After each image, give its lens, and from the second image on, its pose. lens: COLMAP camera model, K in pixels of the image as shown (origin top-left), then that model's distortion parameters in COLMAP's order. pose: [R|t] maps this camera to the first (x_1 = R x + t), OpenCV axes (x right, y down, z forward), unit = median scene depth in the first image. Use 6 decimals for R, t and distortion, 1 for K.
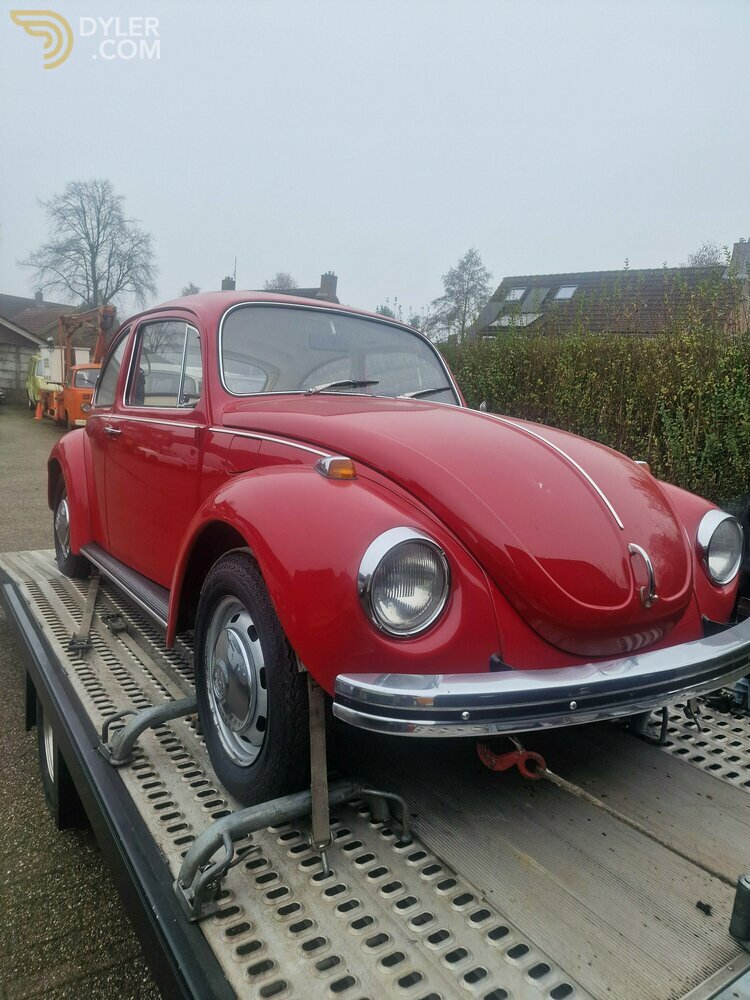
lens RADIAL K [[669.4, 0, 375.2], [0, 669.4, 499.3], [0, 0, 1]] dist [0.051012, -0.012284]
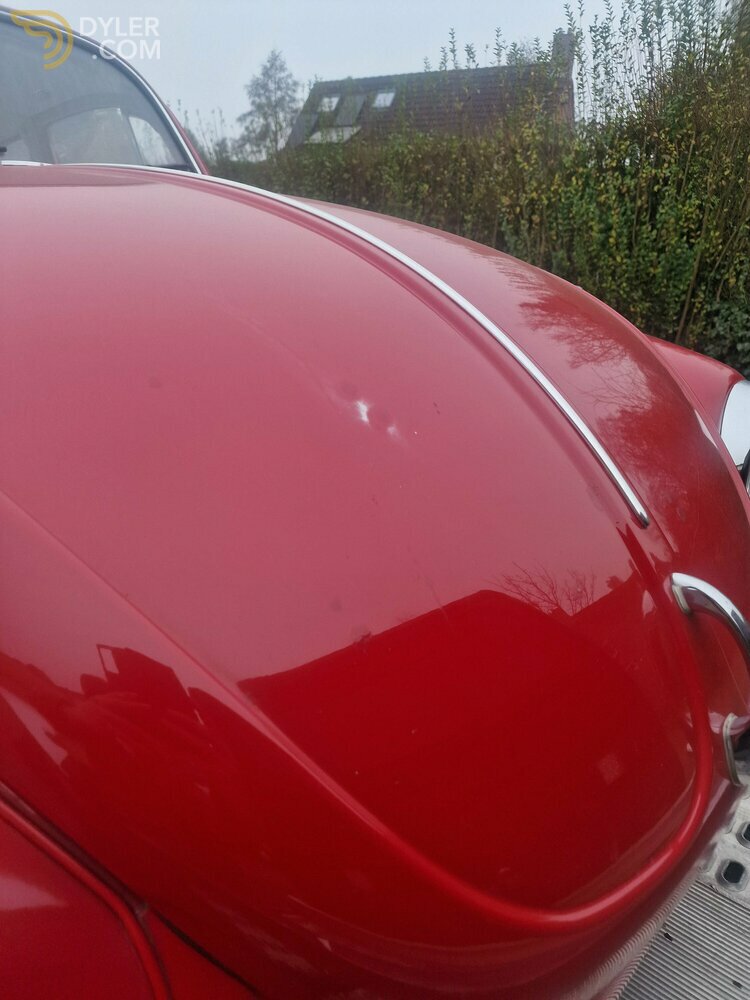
lens RADIAL K [[669.4, 0, 373.7], [0, 669.4, 499.6], [0, 0, 1]] dist [0.051012, -0.012284]
pose [[0.968238, -0.144700, 0.203904, 0.029981], [0.096301, 0.968426, 0.229952, -0.007027], [-0.230740, -0.203012, 0.951601, 0.118595]]
